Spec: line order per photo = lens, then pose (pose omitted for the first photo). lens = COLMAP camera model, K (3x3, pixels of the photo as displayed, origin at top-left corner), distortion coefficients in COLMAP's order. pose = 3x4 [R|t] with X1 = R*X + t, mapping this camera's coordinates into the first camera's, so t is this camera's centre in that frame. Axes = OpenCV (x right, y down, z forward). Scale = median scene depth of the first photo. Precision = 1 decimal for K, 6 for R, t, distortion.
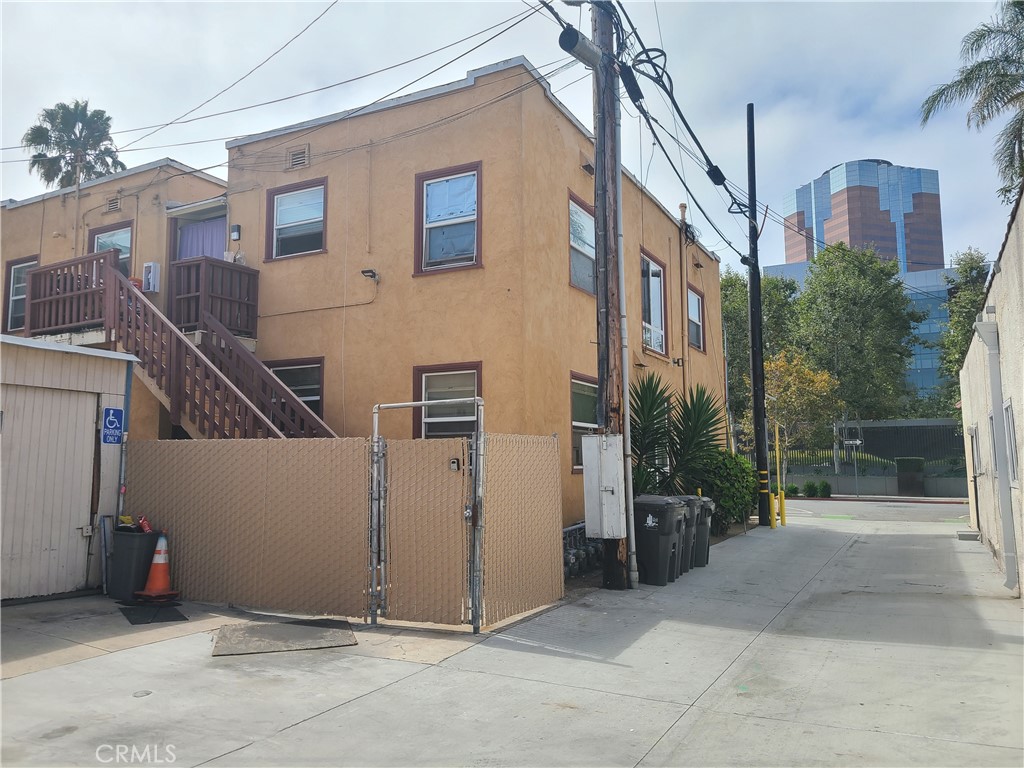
lens RADIAL K [[758.1, 0, 512.0], [0, 758.1, 384.0], [0, 0, 1]] dist [0.050667, 0.000622]
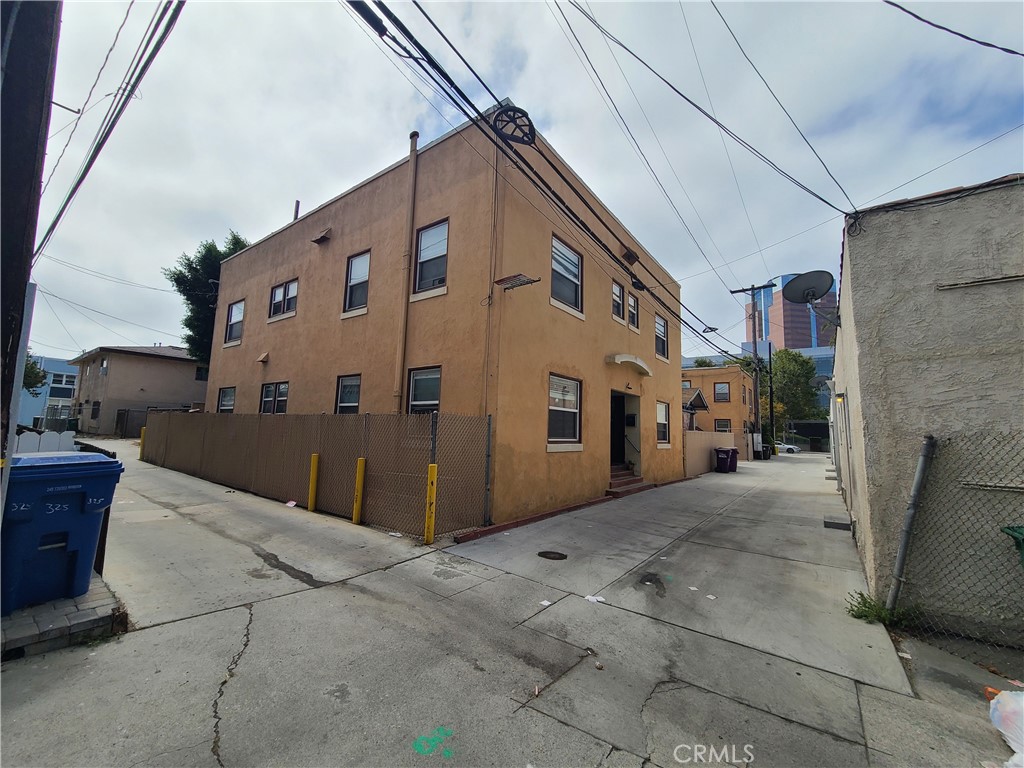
lens RADIAL K [[410.7, 0, 512.0], [0, 410.7, 384.0], [0, 0, 1]] dist [-0.000008, -0.000030]
pose [[0.986688, 0.025477, -0.160618, -0.581897], [-0.025664, 0.999670, 0.000910, -0.125979], [0.160588, 0.003224, 0.987016, -1.133617]]
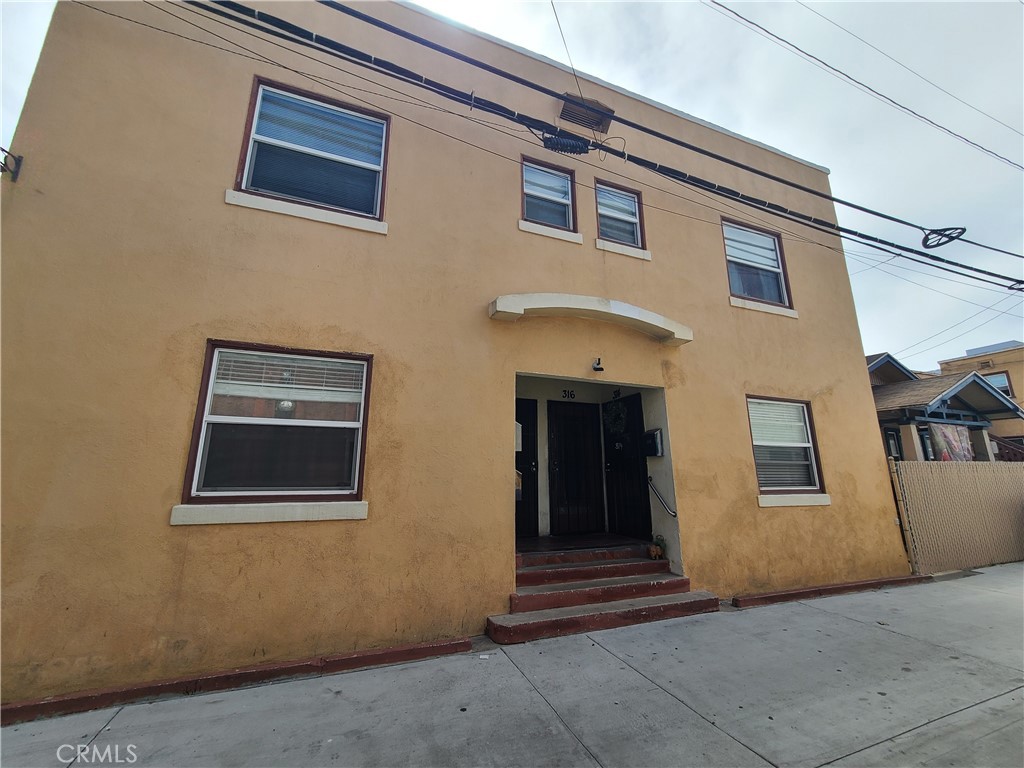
lens RADIAL K [[416.8, 0, 522.9], [0, 416.8, 382.3], [0, 0, 1]] dist [-0.002320, -0.000312]
pose [[0.763677, -0.138999, -0.630458, -0.385726], [0.068928, 0.988520, -0.134450, -0.084192], [0.641909, 0.059220, 0.764491, -0.769196]]
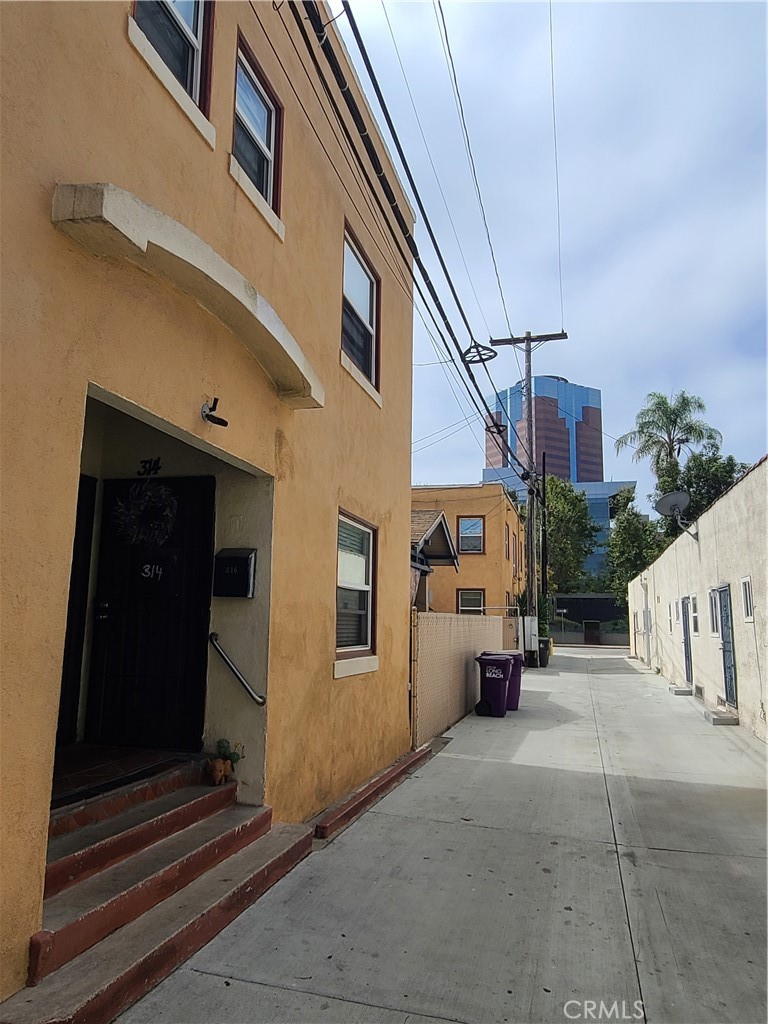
lens RADIAL K [[711.9, 0, 379.5], [0, 711.9, 507.4], [0, 0, 1]] dist [0.000139, -0.001083]
pose [[0.975229, 0.064434, 0.211606, -0.507678], [-0.055075, 0.997238, -0.049838, -0.089354], [-0.214232, 0.036949, 0.976084, -0.762746]]
